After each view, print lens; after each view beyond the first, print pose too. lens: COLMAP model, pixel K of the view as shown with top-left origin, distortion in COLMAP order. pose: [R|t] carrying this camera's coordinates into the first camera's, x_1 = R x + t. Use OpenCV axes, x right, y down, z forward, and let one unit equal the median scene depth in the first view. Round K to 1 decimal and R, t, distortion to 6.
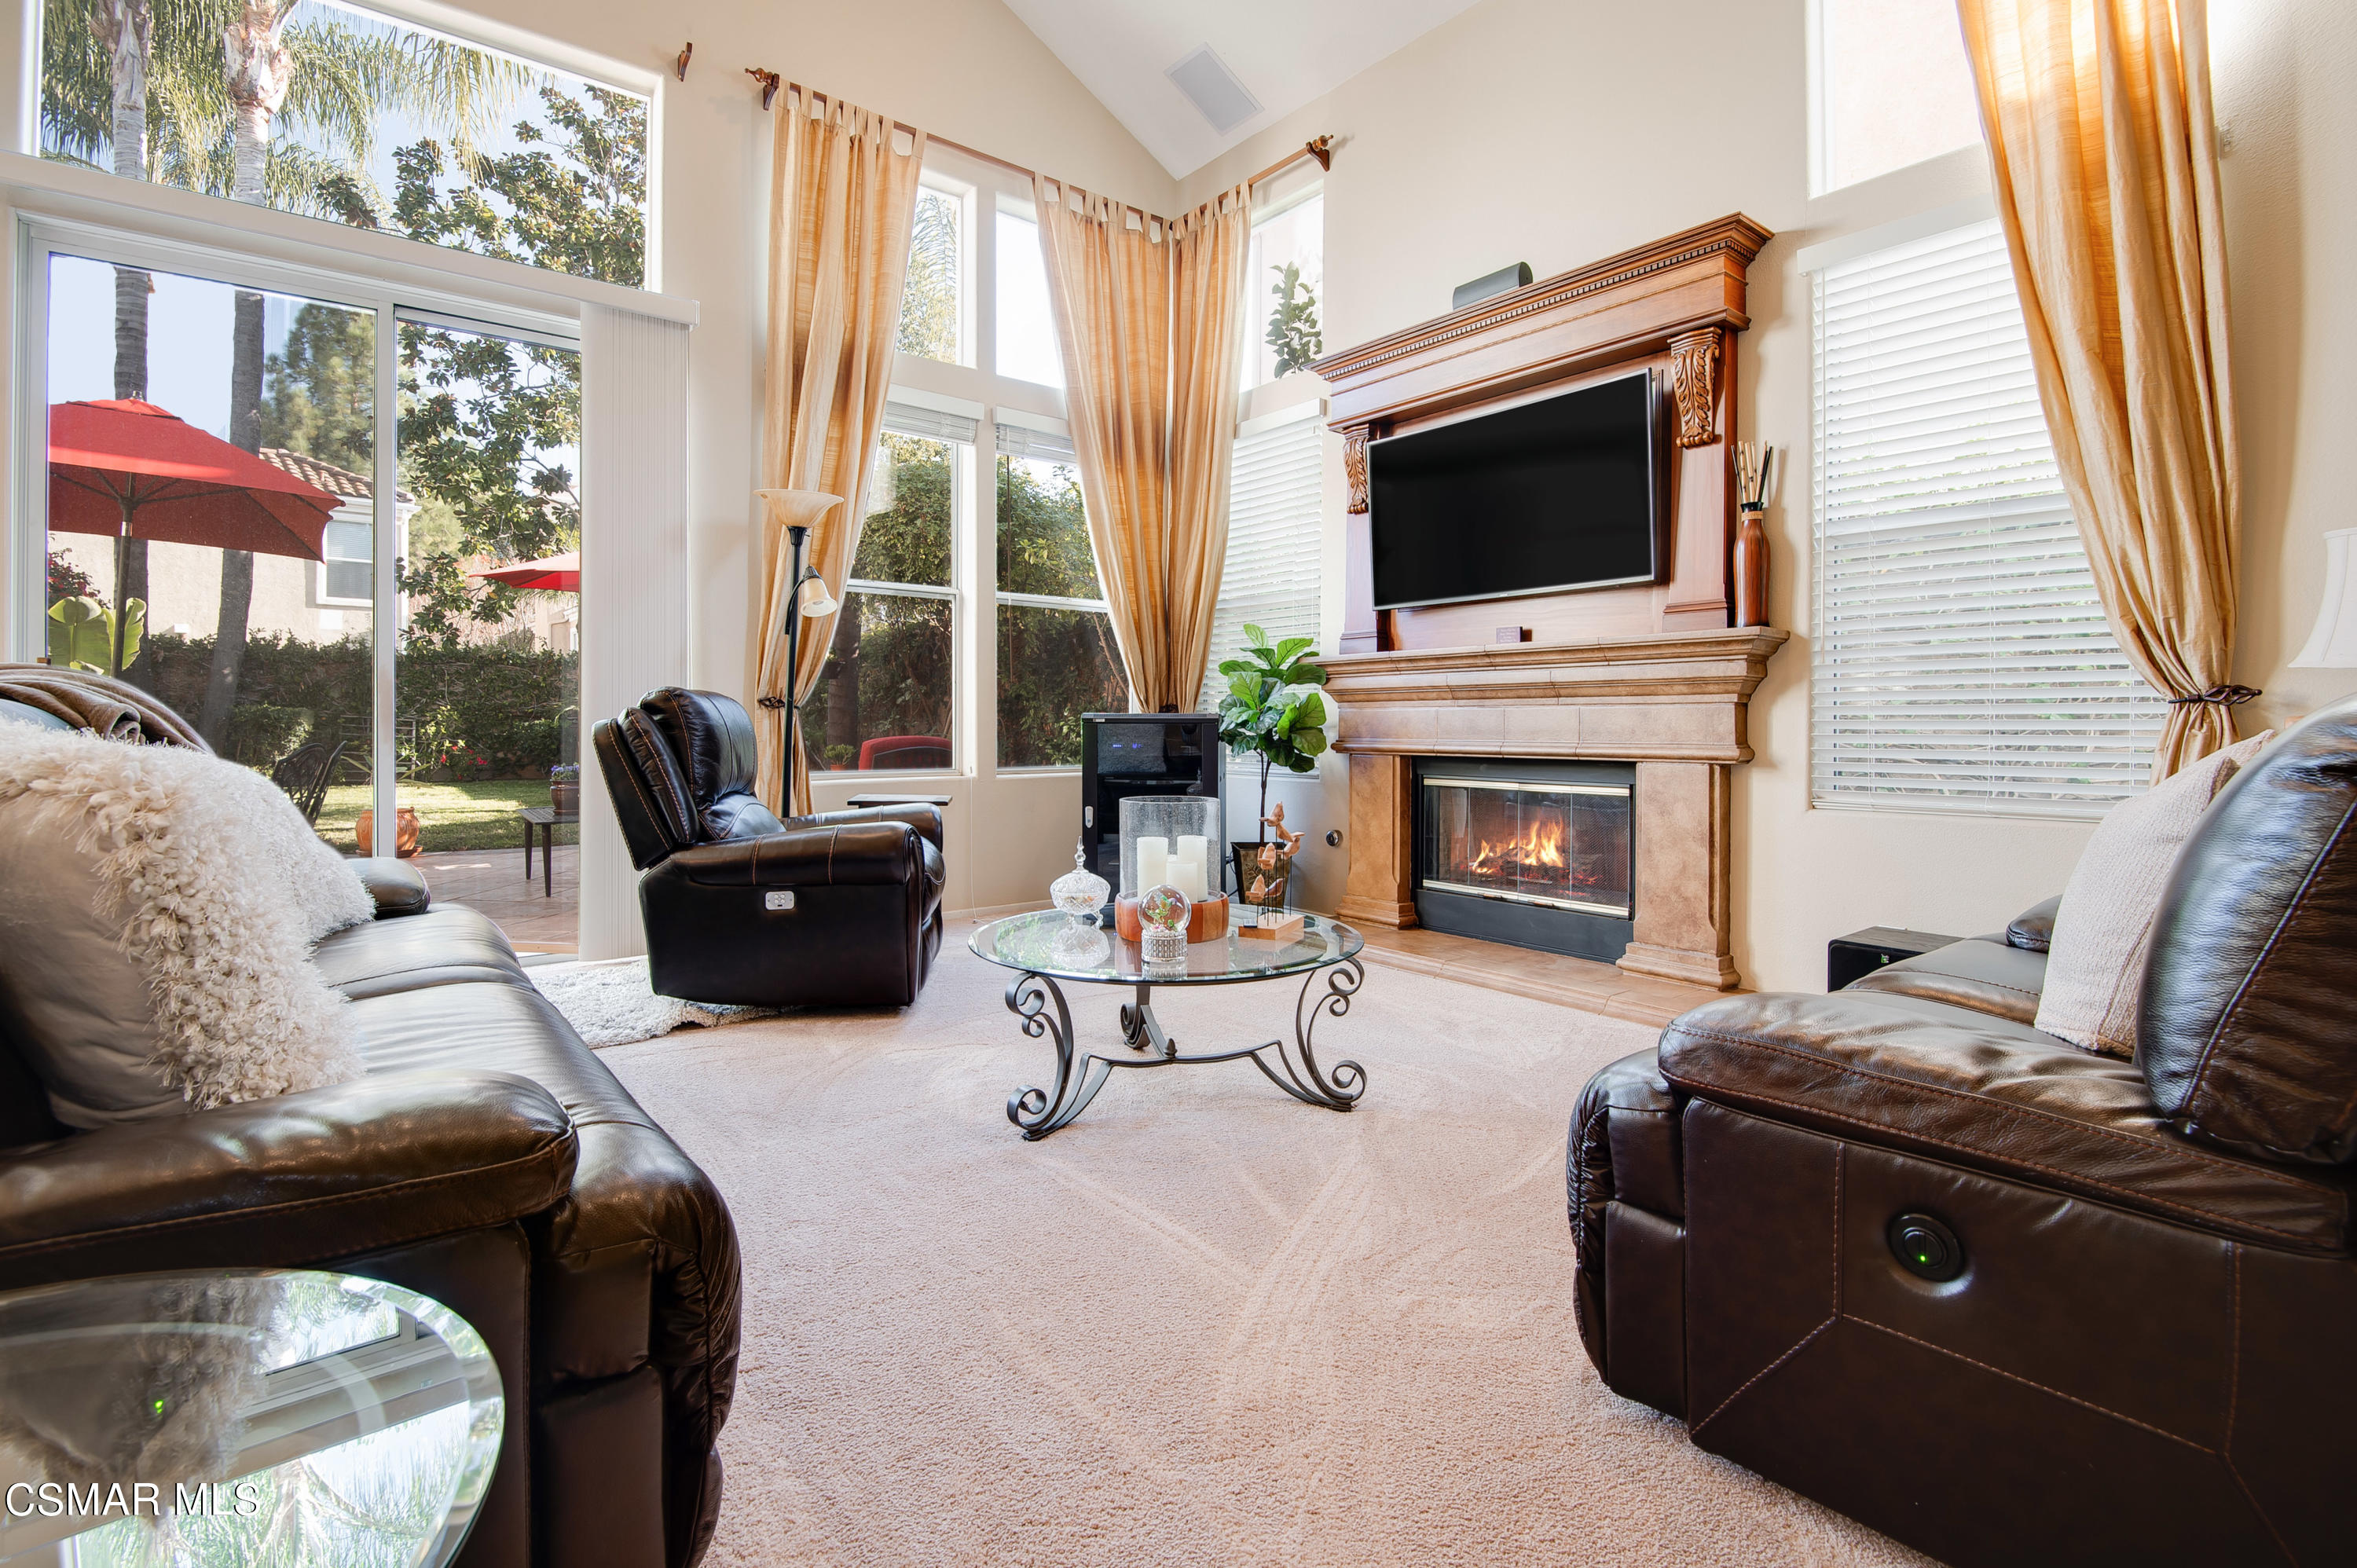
lens RADIAL K [[1158.2, 0, 1181.4], [0, 1158.2, 727.9], [0, 0, 1]] dist [0.001469, -0.014768]
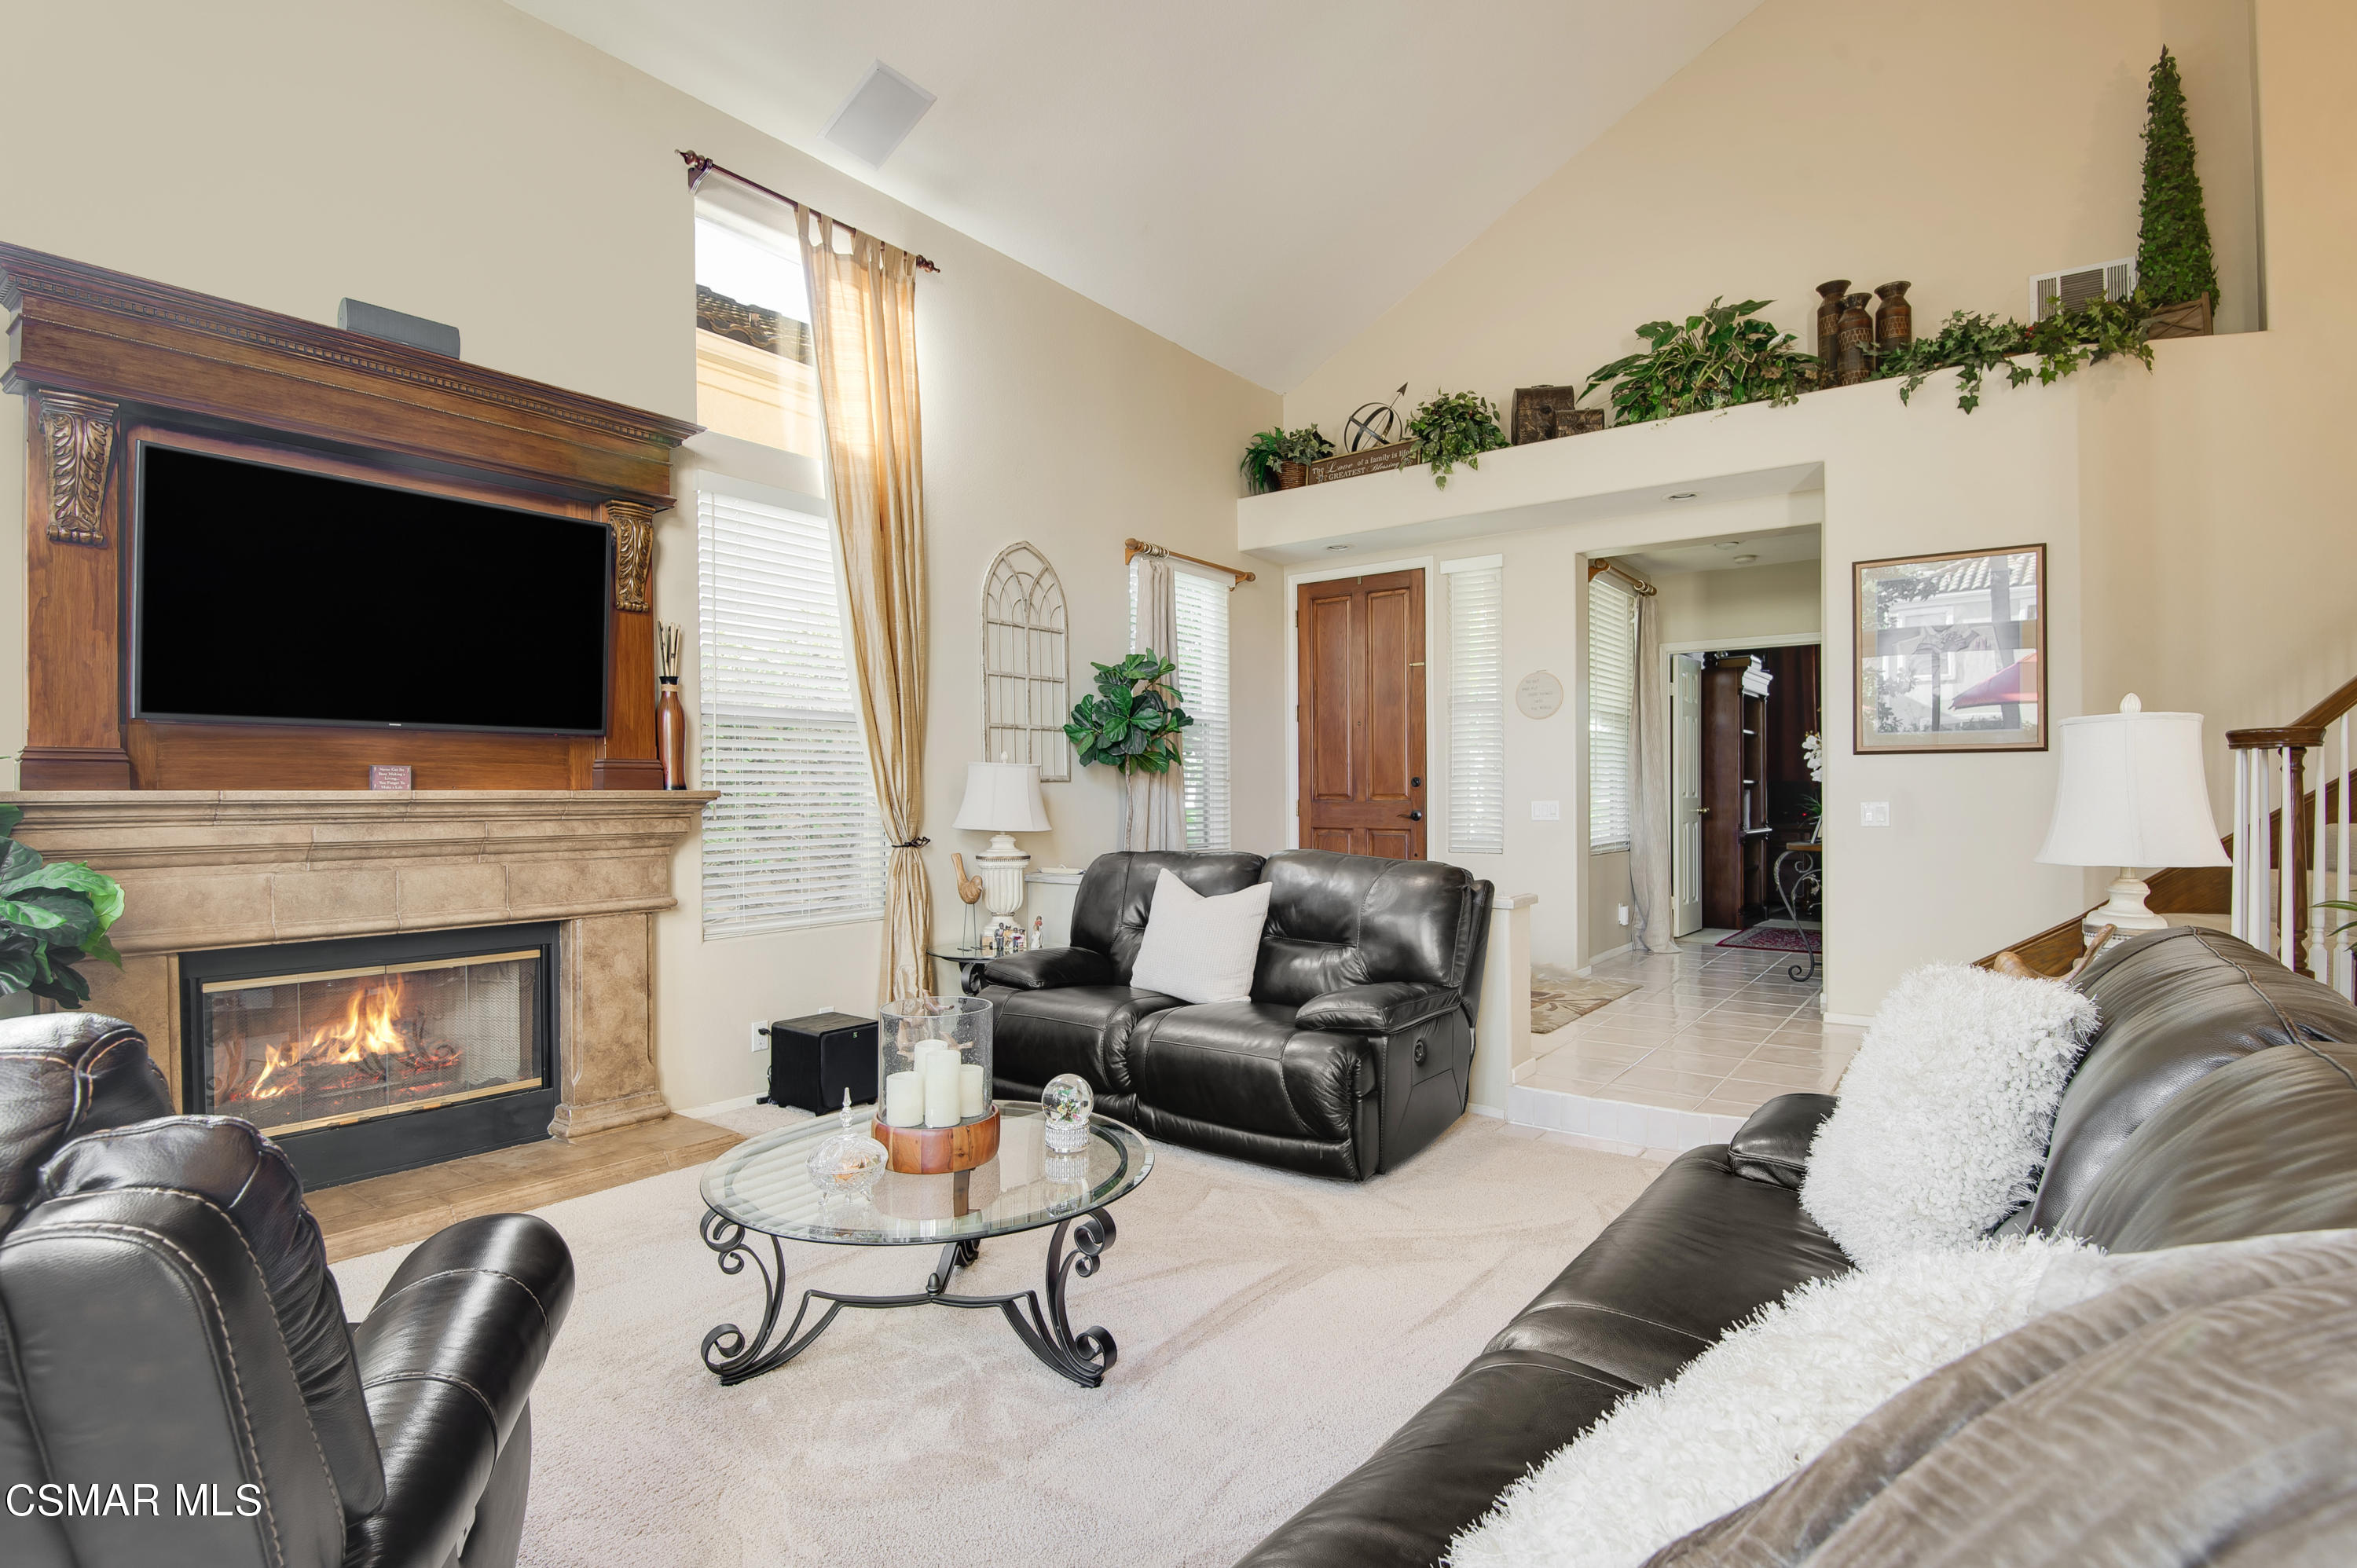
lens RADIAL K [[1115.2, 0, 1102.8], [0, 1115.2, 779.9], [0, 0, 1]] dist [-0.002017, -0.000654]
pose [[-0.195122, 0.005908, 0.980761, -0.622176], [-0.003628, 0.999971, -0.006745, -0.084494], [-0.980772, -0.004875, -0.195095, 0.767436]]
